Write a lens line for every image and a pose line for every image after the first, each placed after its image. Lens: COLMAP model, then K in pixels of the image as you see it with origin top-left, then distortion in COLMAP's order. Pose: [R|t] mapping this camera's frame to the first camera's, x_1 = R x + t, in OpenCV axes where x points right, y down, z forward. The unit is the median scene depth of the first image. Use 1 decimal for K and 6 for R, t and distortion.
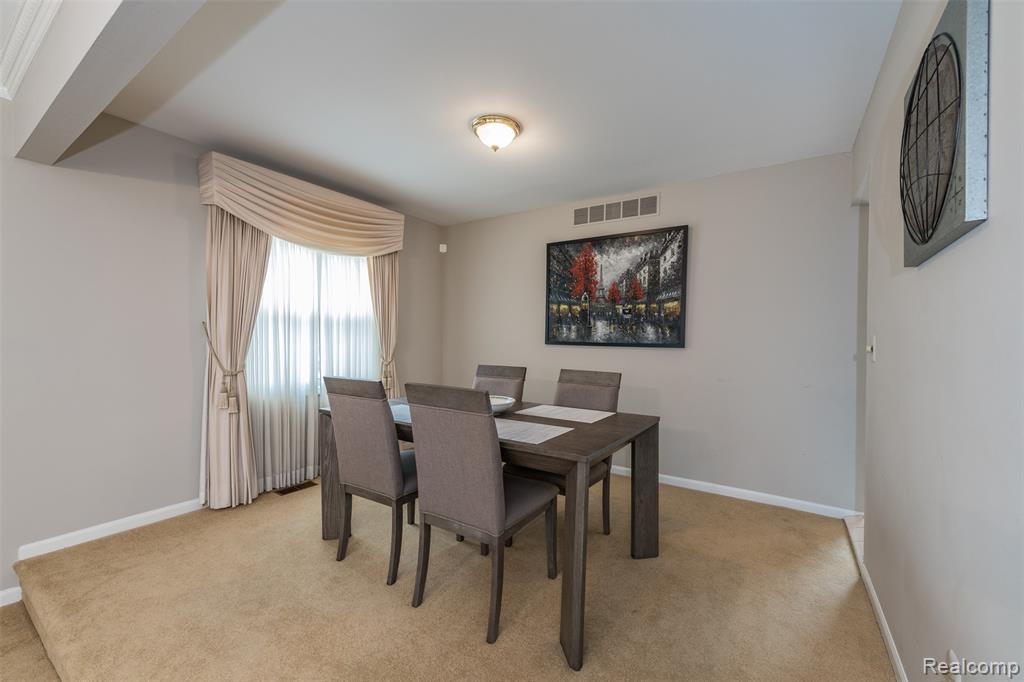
lens RADIAL K [[401.8, 0, 513.4], [0, 401.8, 370.2], [0, 0, 1]] dist [-0.000386, -0.000089]
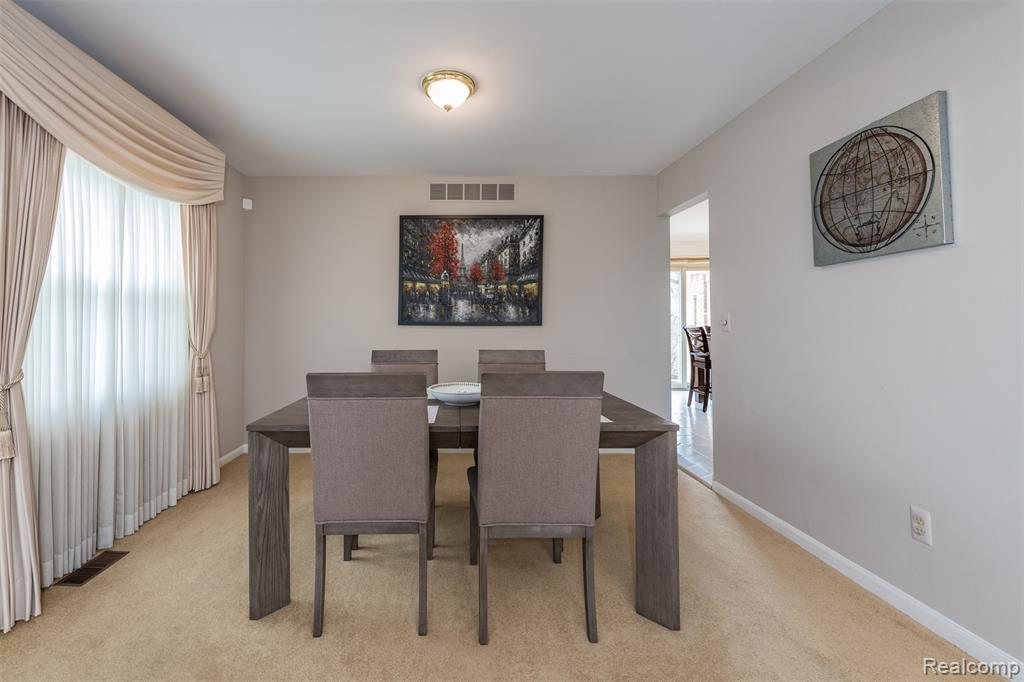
lens RADIAL K [[411.3, 0, 508.9], [0, 411.3, 341.6], [0, 0, 1]] dist [0.000118, -0.000106]
pose [[0.845969, -0.041914, 0.531582, -0.239278], [0.053503, 0.998547, -0.006411, -0.008769], [-0.530541, 0.033865, 0.846982, 0.089877]]
